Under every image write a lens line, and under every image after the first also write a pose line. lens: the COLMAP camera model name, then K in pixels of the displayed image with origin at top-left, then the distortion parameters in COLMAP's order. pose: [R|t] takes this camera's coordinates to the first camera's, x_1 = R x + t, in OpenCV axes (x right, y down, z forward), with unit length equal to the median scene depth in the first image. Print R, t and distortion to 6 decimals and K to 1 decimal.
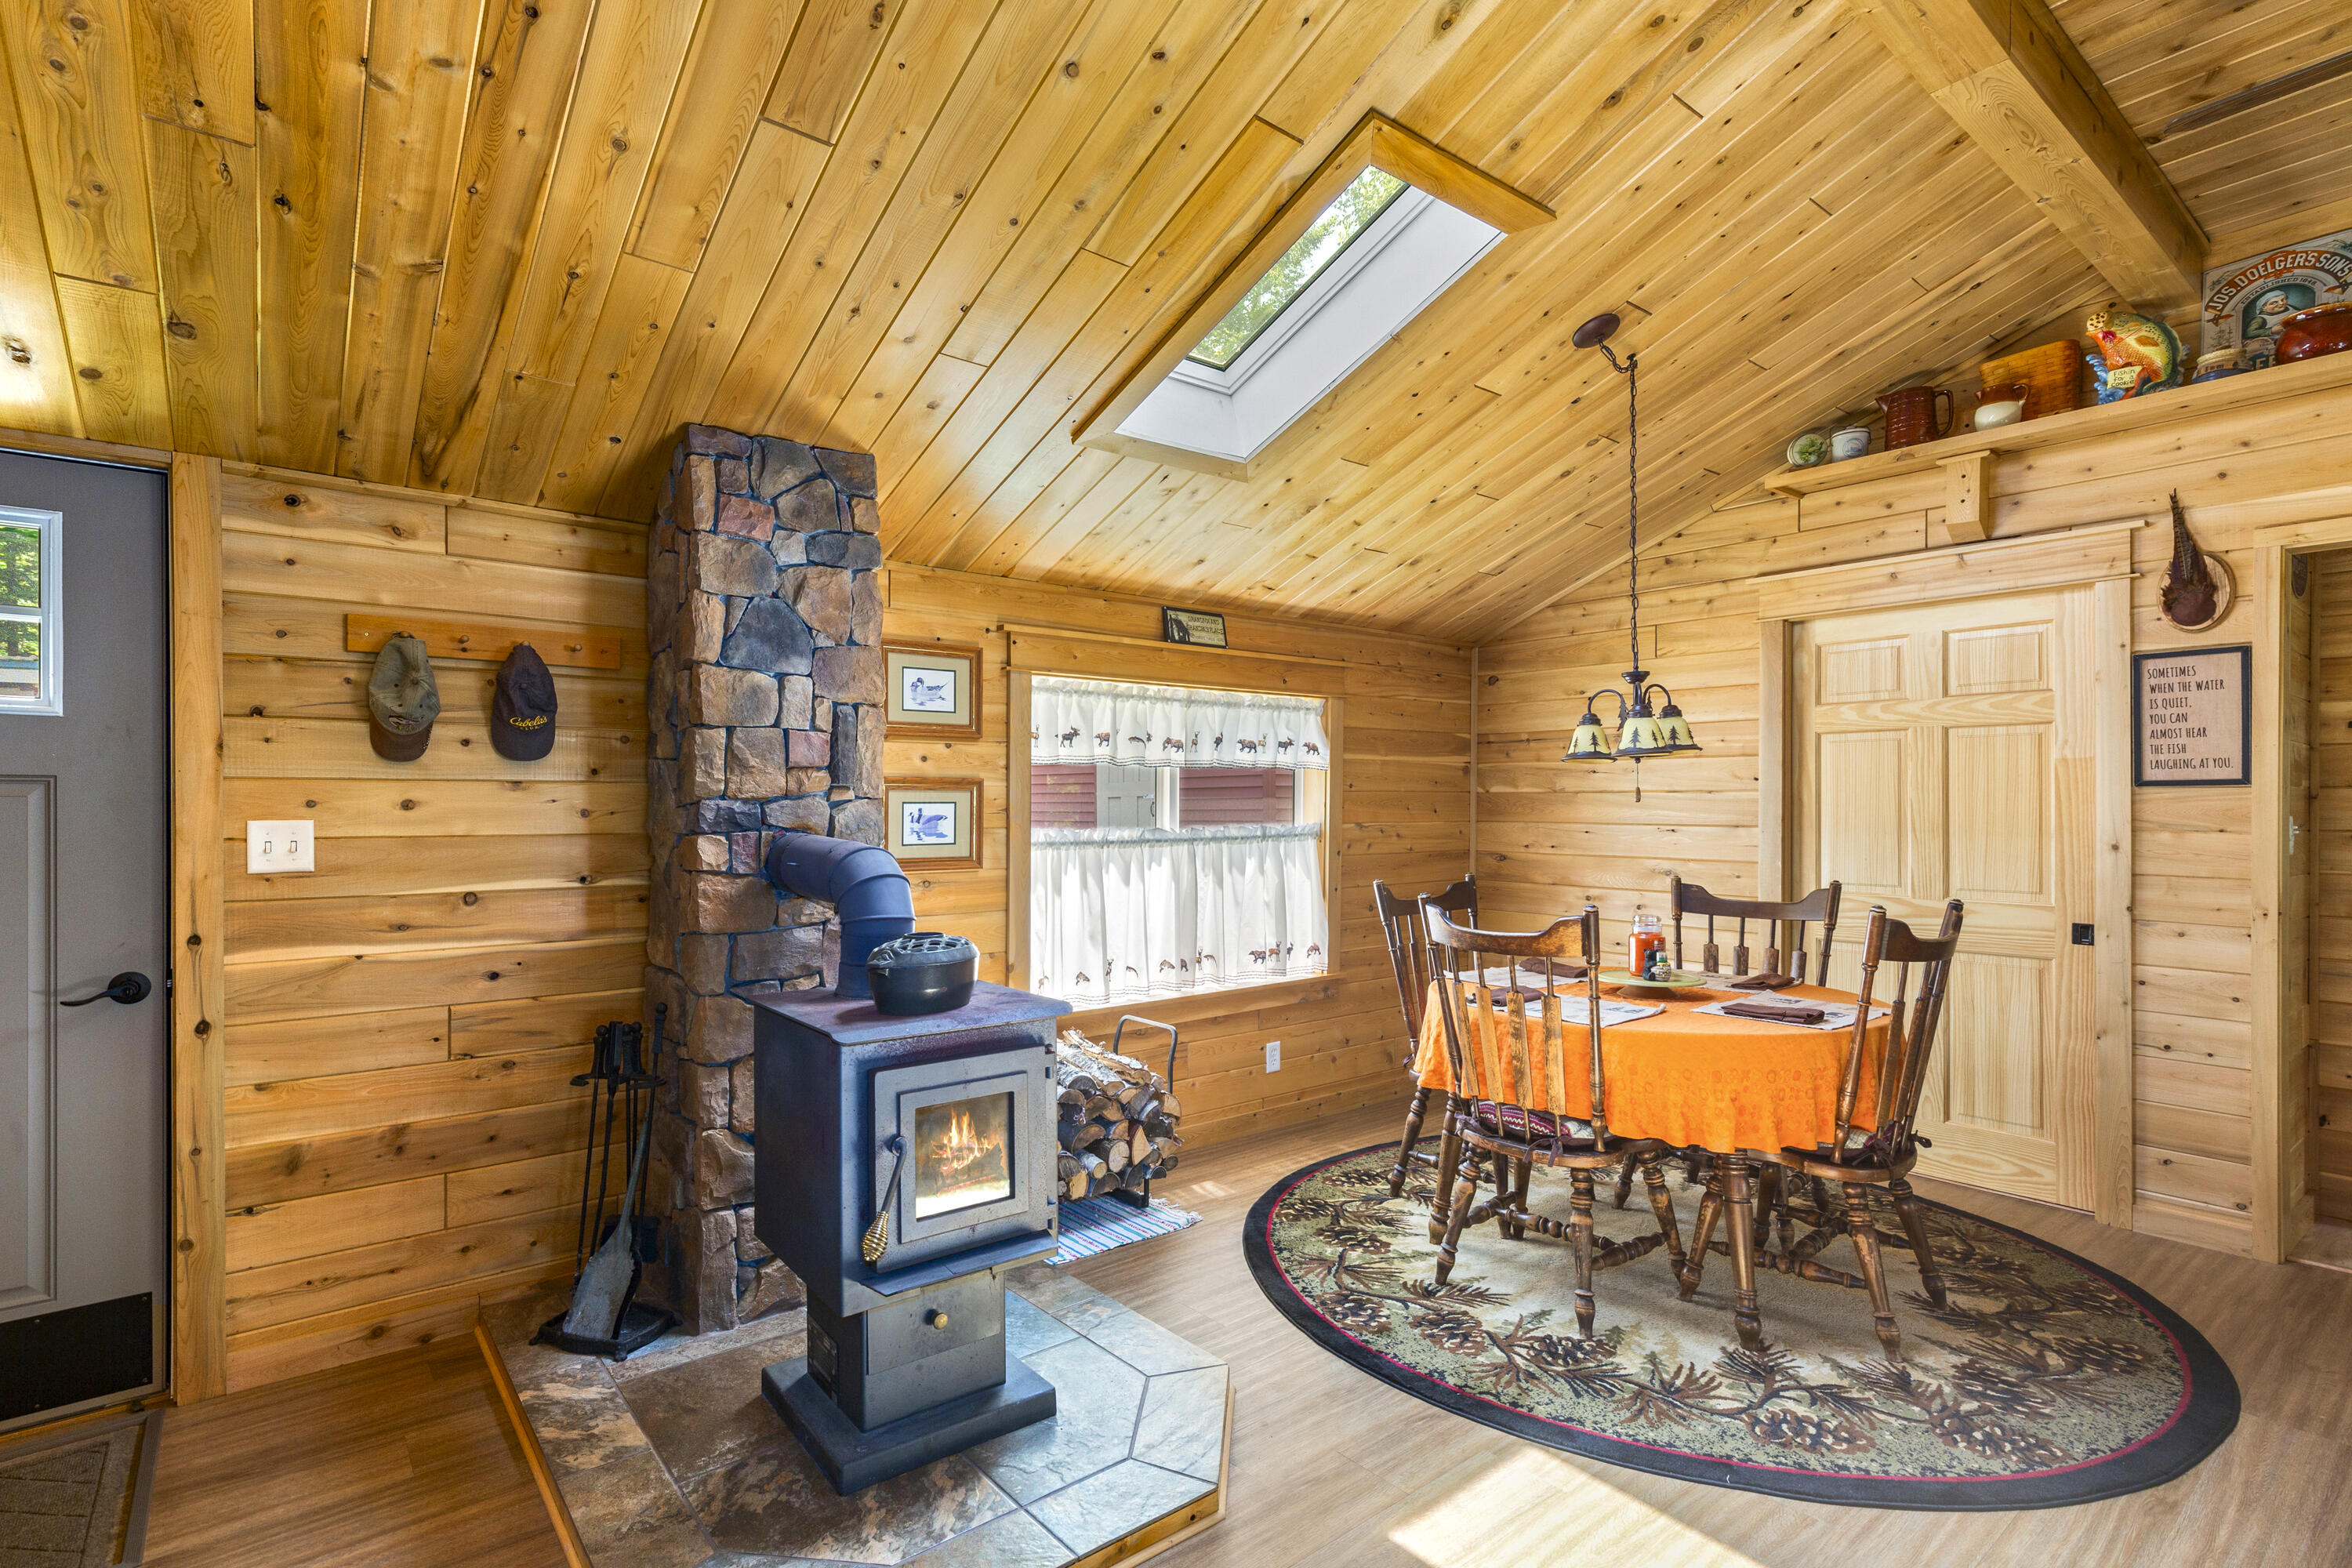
lens RADIAL K [[1117.8, 0, 1117.4], [0, 1117.8, 808.2], [0, 0, 1]] dist [0.002804, -0.000216]
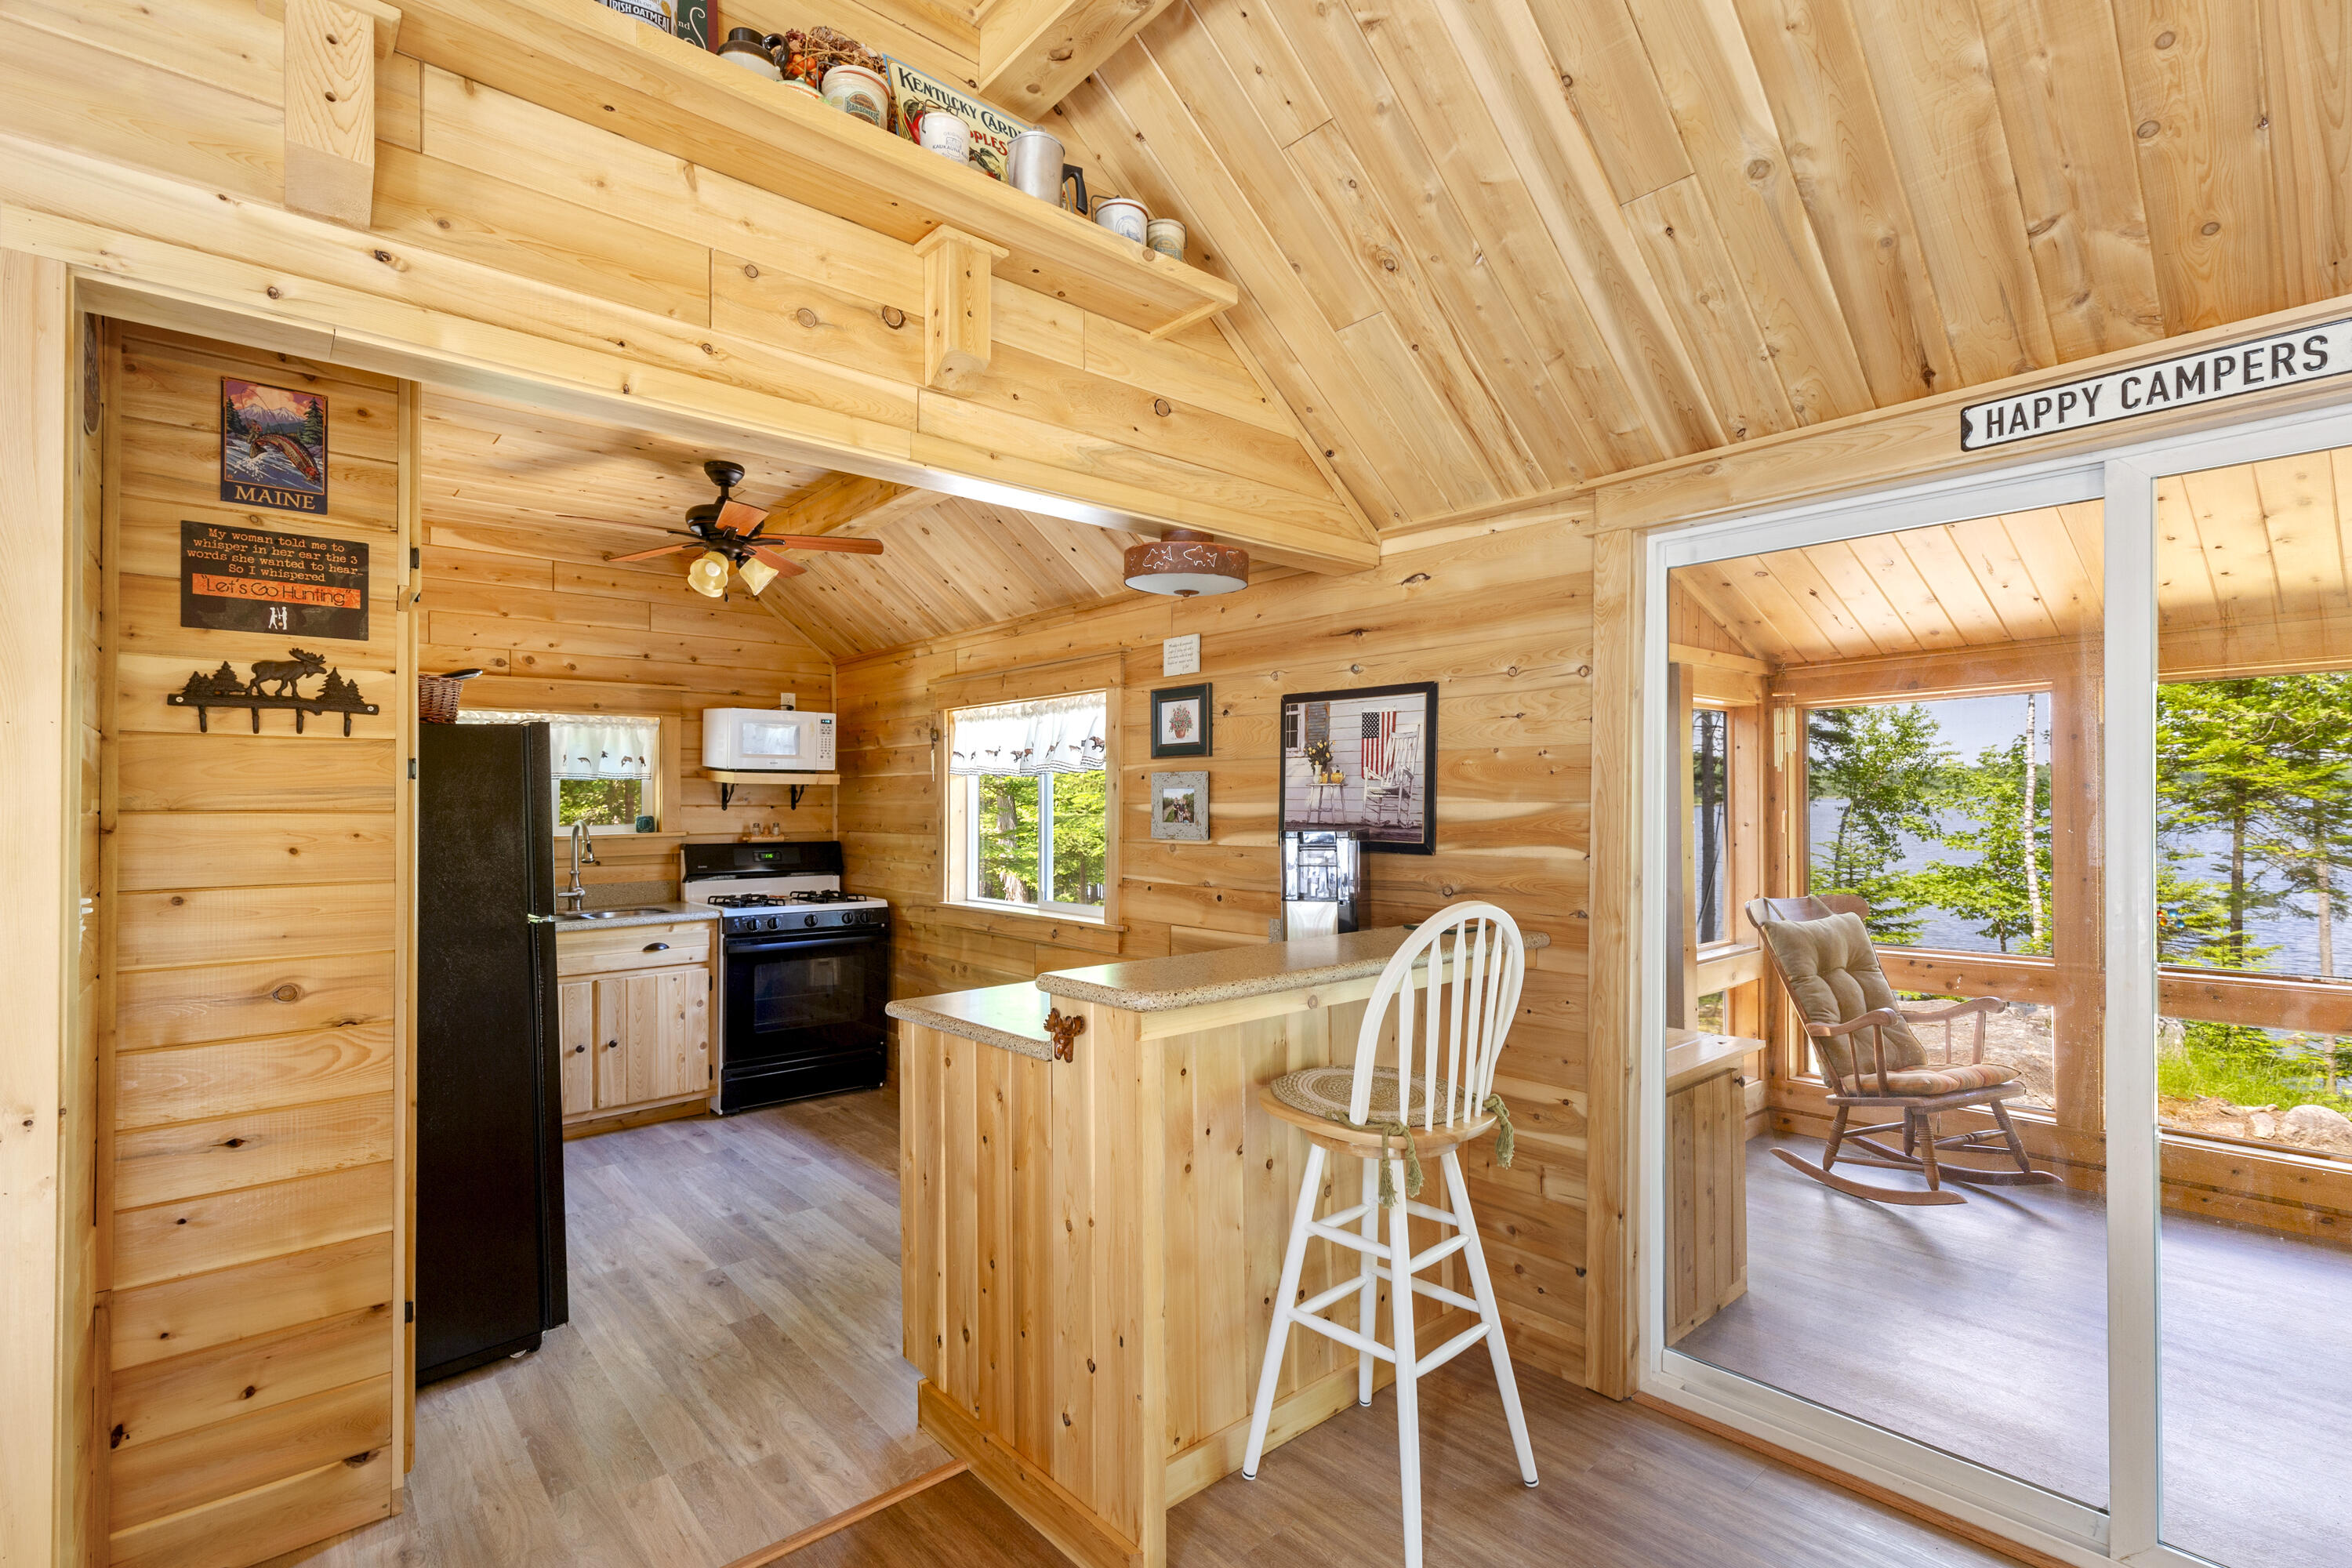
lens RADIAL K [[1085.5, 0, 1183.6], [0, 1085.5, 791.0], [0, 0, 1]] dist [0.009416, -0.000129]
pose [[-0.064128, 0.009309, 0.997898, 0.546122], [0.006142, 0.999941, -0.008934, -0.021974], [-0.997923, 0.005556, -0.064181, 0.554331]]
